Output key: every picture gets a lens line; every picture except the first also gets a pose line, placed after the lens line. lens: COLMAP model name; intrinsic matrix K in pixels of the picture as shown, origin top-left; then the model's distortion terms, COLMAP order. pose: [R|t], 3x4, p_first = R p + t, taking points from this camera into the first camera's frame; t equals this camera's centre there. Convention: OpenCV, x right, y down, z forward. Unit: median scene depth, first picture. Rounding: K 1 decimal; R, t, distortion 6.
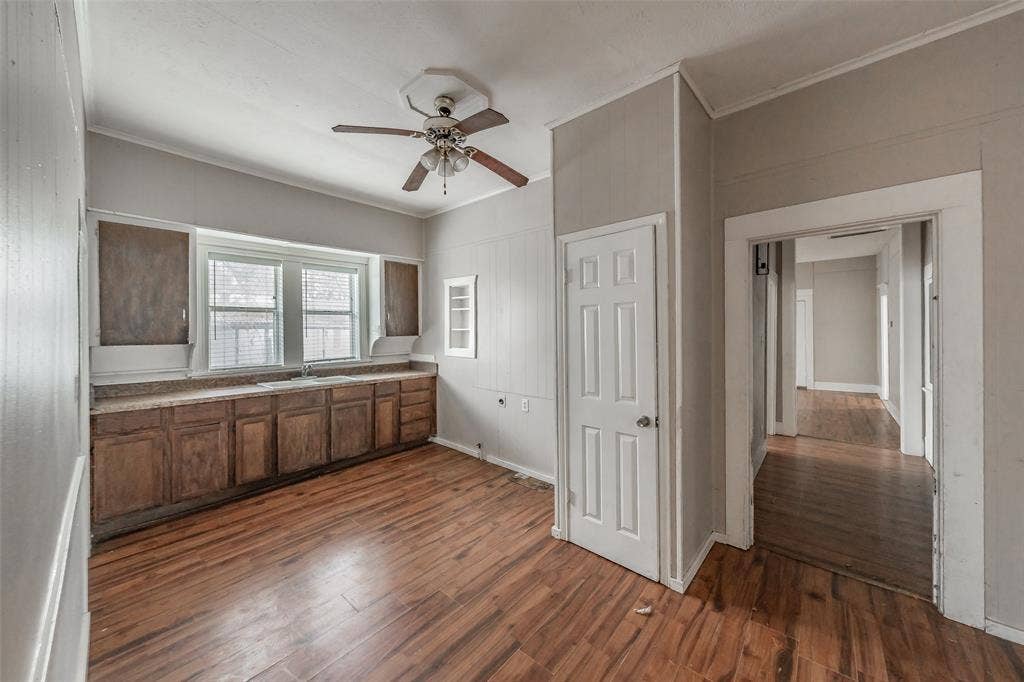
lens RADIAL K [[358.6, 0, 513.7], [0, 358.6, 331.6], [0, 0, 1]] dist [-0.000888, -0.000095]
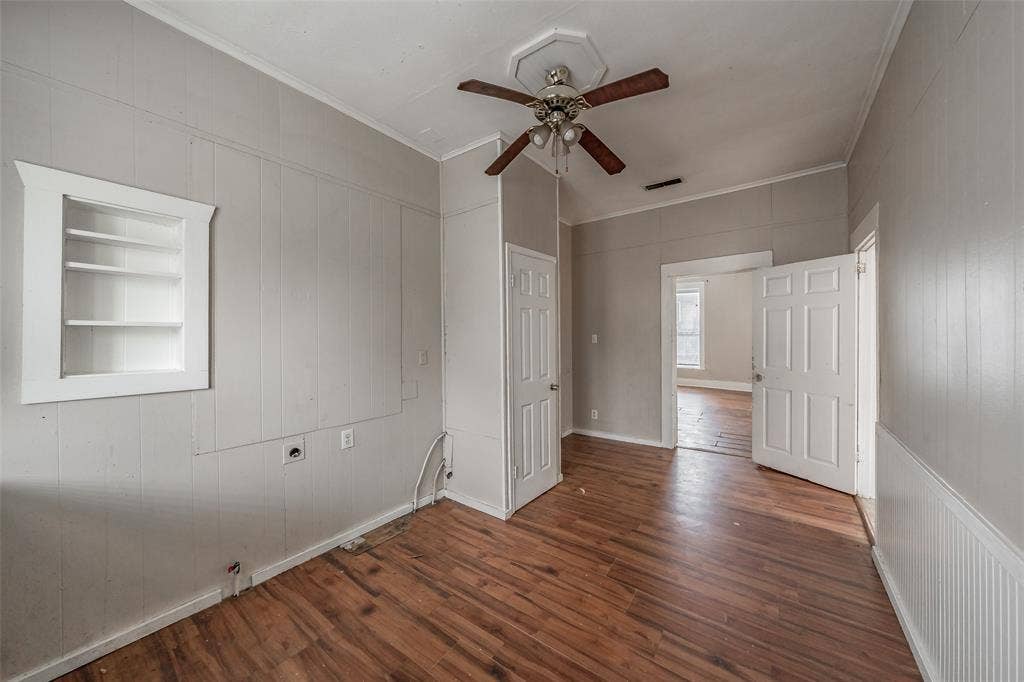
lens RADIAL K [[358.6, 0, 514.8], [0, 358.6, 336.8], [0, 0, 1]] dist [-0.000888, -0.000095]
pose [[-0.089273, -0.000793, 0.996007, -0.797477], [0.009416, 0.999954, 0.001640, 0.016697], [-0.995963, 0.009525, -0.089262, 0.883496]]
